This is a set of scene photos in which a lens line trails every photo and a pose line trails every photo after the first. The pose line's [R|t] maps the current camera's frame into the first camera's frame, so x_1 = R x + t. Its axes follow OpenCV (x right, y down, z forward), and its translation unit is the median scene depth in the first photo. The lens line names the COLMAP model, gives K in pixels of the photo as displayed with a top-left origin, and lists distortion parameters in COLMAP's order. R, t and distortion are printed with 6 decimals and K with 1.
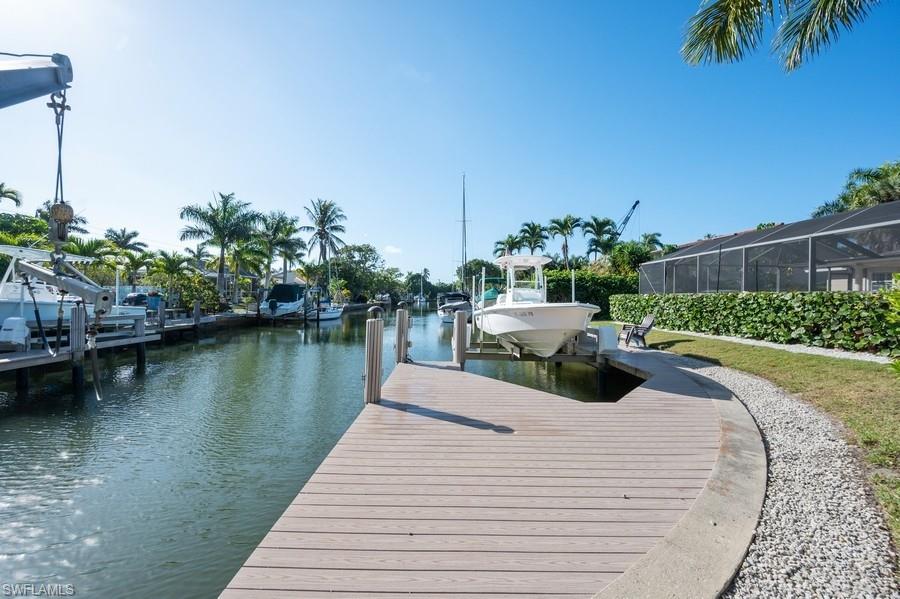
lens RADIAL K [[369.0, 0, 453.6], [0, 369.0, 300.0], [0, 0, 1]] dist [0.001894, 0.000094]
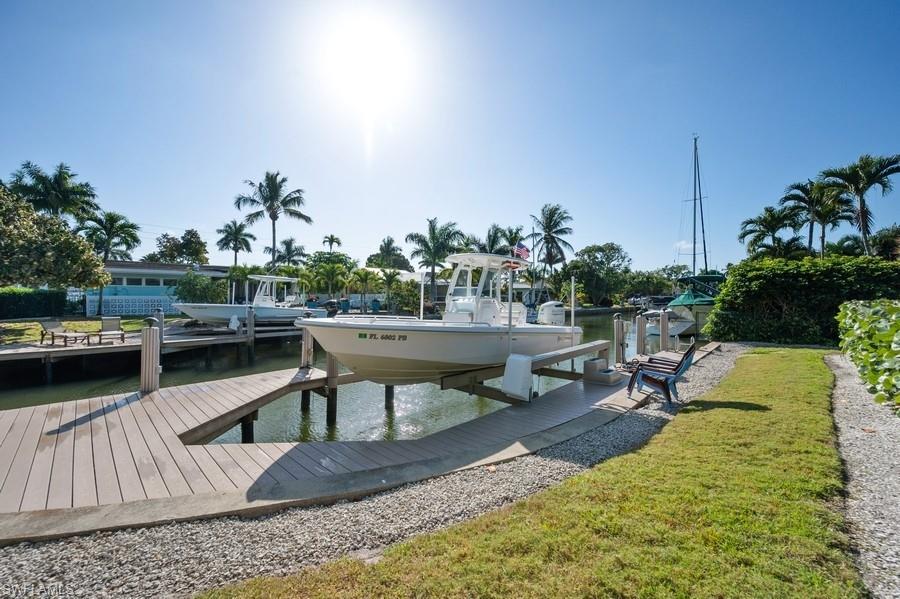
lens RADIAL K [[369.0, 0, 476.0], [0, 369.0, 299.1], [0, 0, 1]] dist [0.001894, 0.000094]
pose [[0.698510, -0.000346, -0.715600, 0.232204], [-0.004338, 0.999979, -0.004717, -0.006993], [0.715587, 0.006399, 0.698494, 0.148026]]
